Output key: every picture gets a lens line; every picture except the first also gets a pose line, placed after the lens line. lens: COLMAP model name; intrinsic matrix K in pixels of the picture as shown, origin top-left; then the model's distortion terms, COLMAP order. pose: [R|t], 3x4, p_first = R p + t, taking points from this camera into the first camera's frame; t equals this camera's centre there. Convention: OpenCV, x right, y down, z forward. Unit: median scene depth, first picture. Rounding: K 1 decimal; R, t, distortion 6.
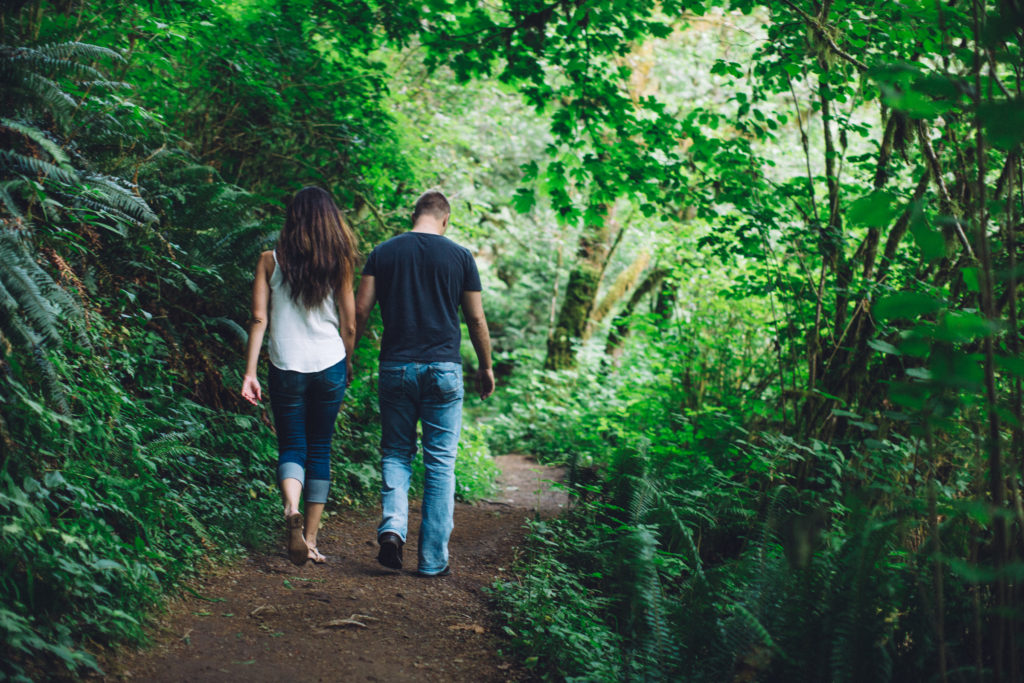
lens RADIAL K [[1477.7, 0, 512.0], [0, 1477.7, 341.5], [0, 0, 1]] dist [-0.116041, 0.117752]
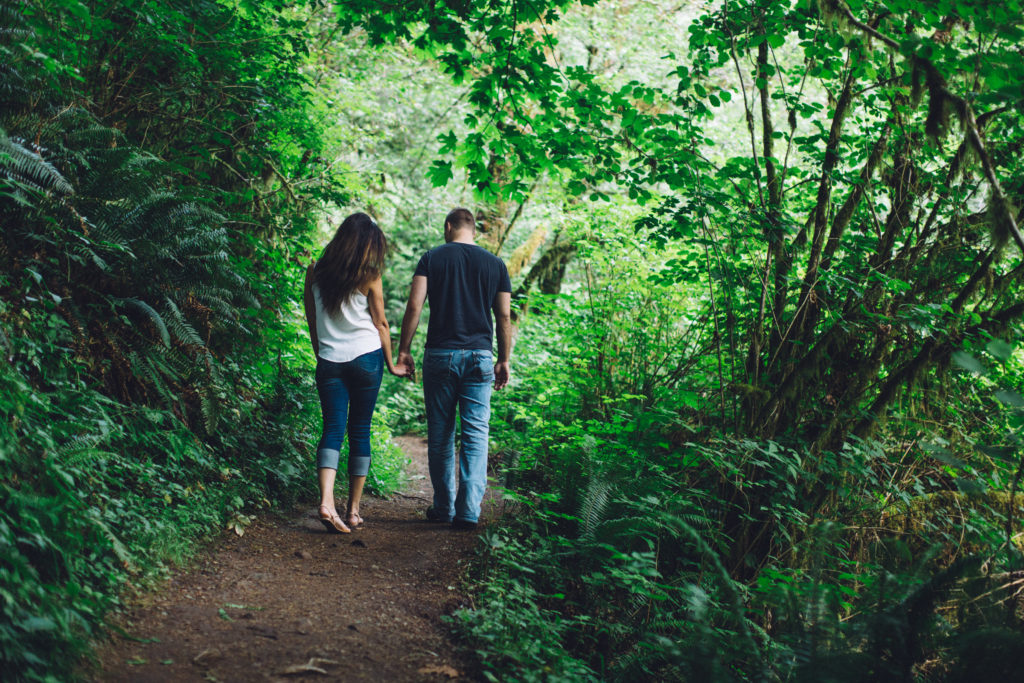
lens RADIAL K [[1477.7, 0, 512.0], [0, 1477.7, 341.5], [0, 0, 1]] dist [-0.116041, 0.117752]
pose [[0.995778, 0.018529, 0.089900, -0.032600], [-0.020370, 0.999600, 0.019603, -0.008672], [-0.089501, -0.021352, 0.995758, 0.063143]]
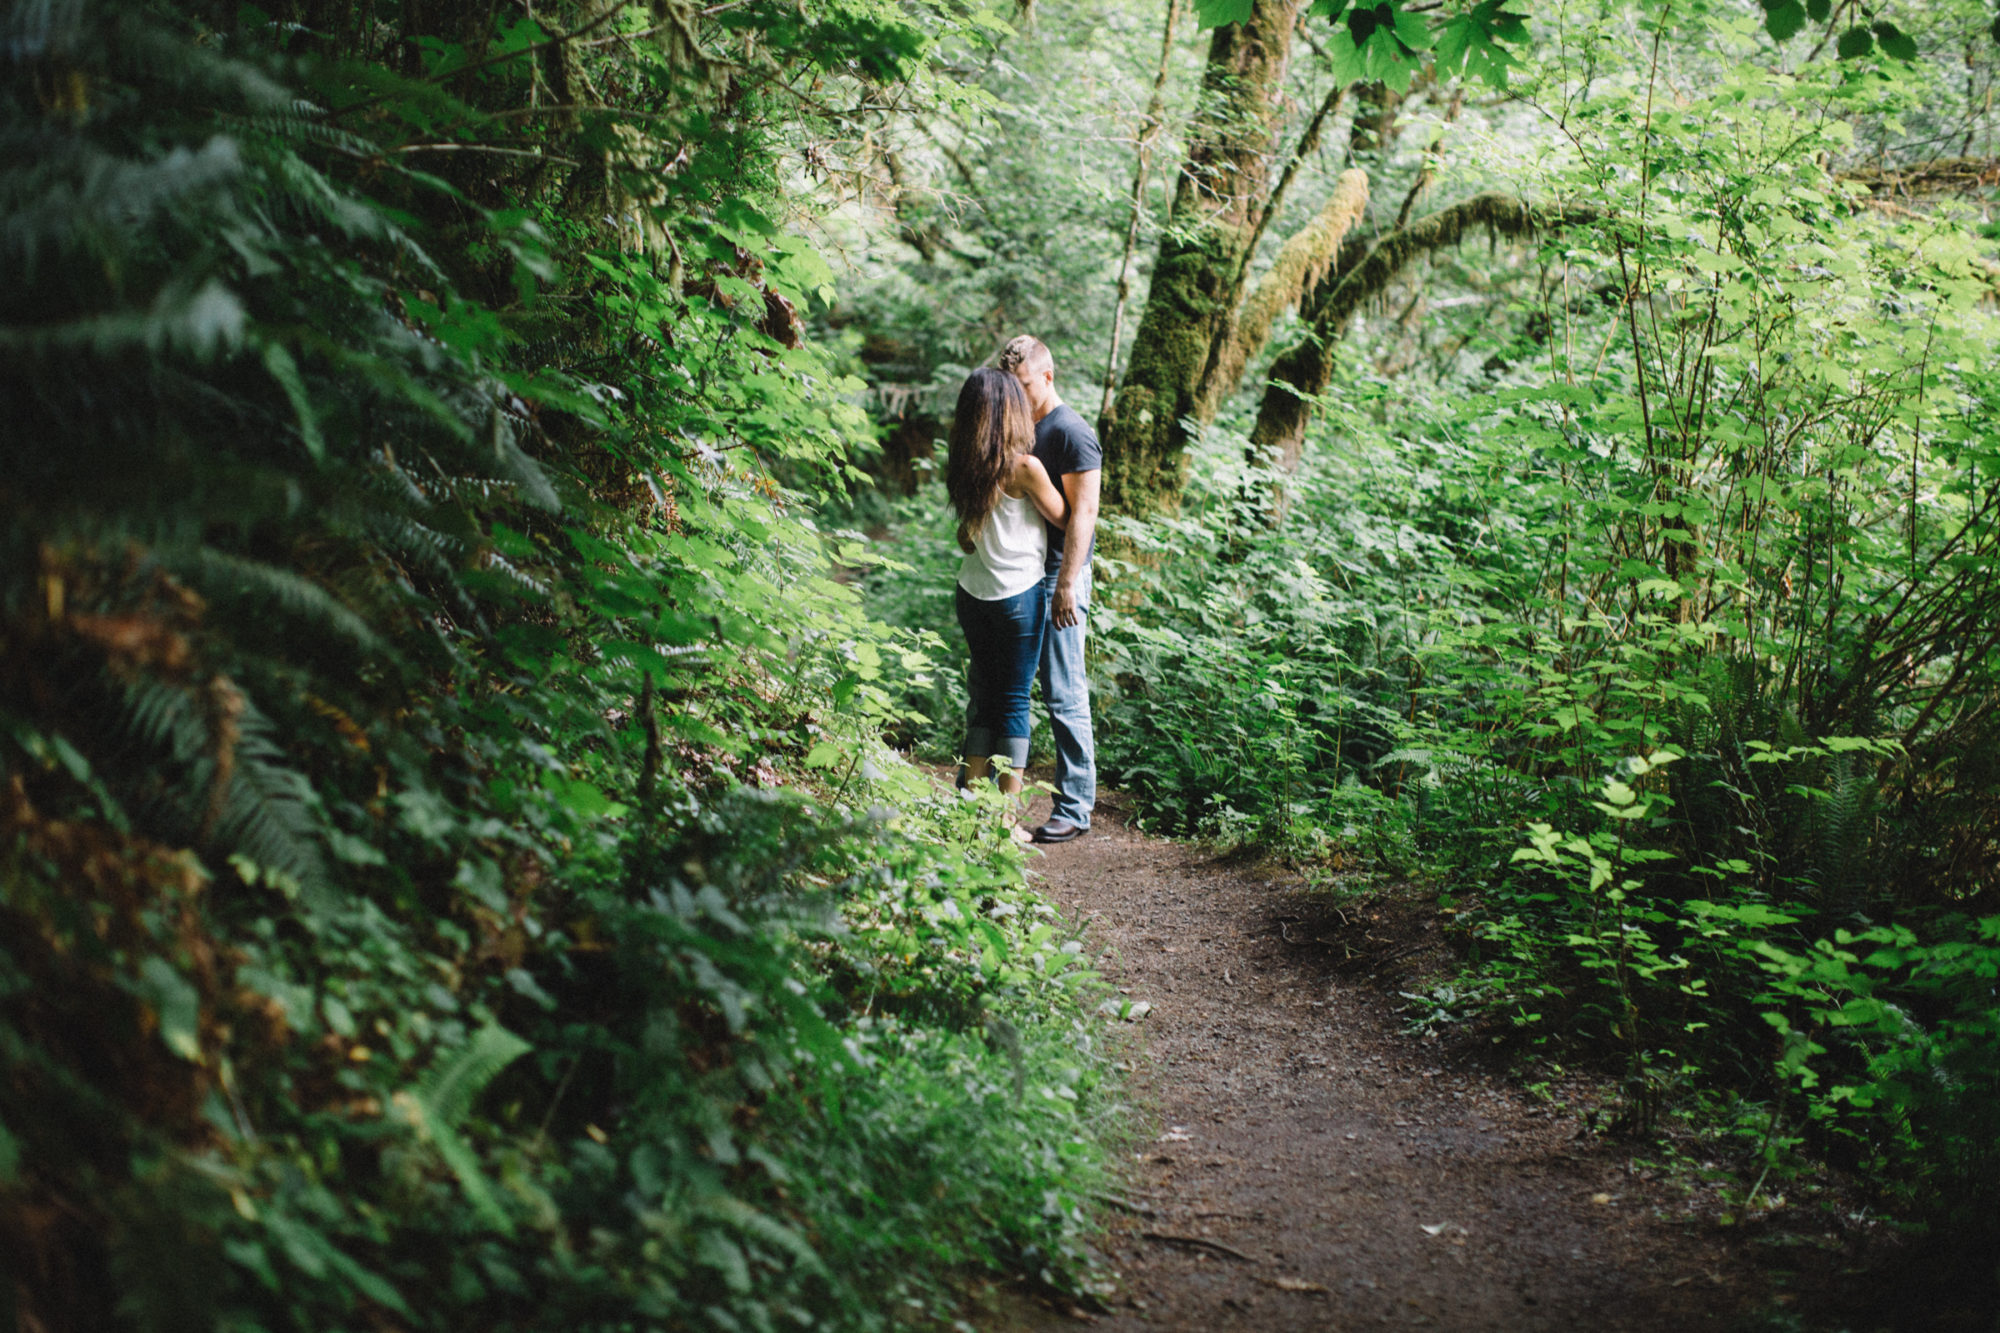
lens RADIAL K [[2886.1, 0, 1000.0], [0, 2886.1, 666.5], [0, 0, 1]] dist [-0.116041, 0.117752]
pose [[0.999114, 0.005906, 0.041671, -0.059302], [-0.010278, 0.994367, 0.105489, -0.030341], [-0.040813, -0.105824, 0.993547, 0.567005]]
